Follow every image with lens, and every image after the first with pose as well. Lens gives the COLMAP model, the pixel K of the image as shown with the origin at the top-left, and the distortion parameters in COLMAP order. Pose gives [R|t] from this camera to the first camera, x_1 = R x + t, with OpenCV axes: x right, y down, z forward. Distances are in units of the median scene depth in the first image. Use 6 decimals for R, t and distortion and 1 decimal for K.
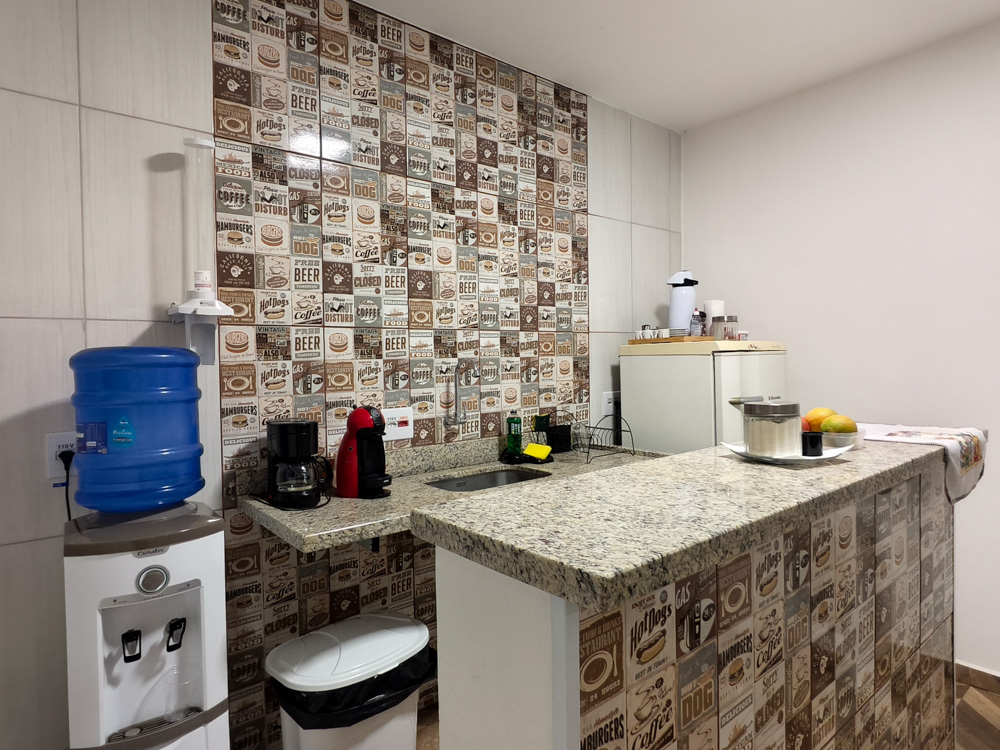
lens RADIAL K [[582.8, 0, 501.1], [0, 582.8, 372.5], [0, 0, 1]] dist [-0.003036, -0.000636]
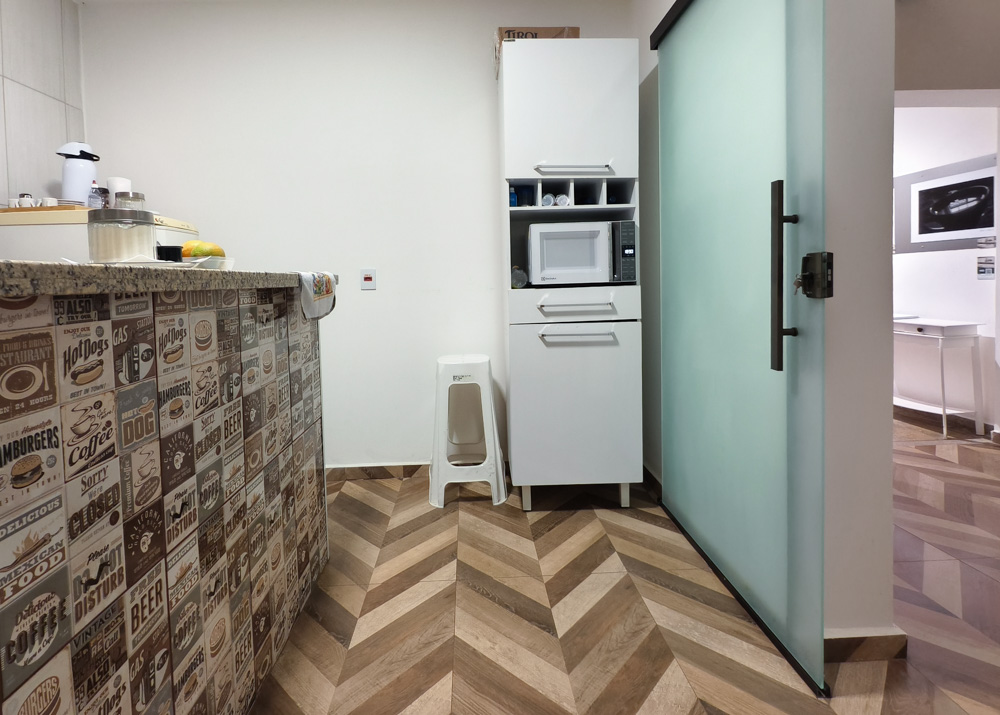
lens RADIAL K [[453.9, 0, 503.0], [0, 453.9, 355.5], [0, 0, 1]] dist [-0.002358, -0.000252]
pose [[0.625855, -0.036014, 0.779107, 0.280453], [0.040611, 0.999083, 0.013560, 0.311489], [-0.778881, 0.023154, 0.626744, 0.061620]]
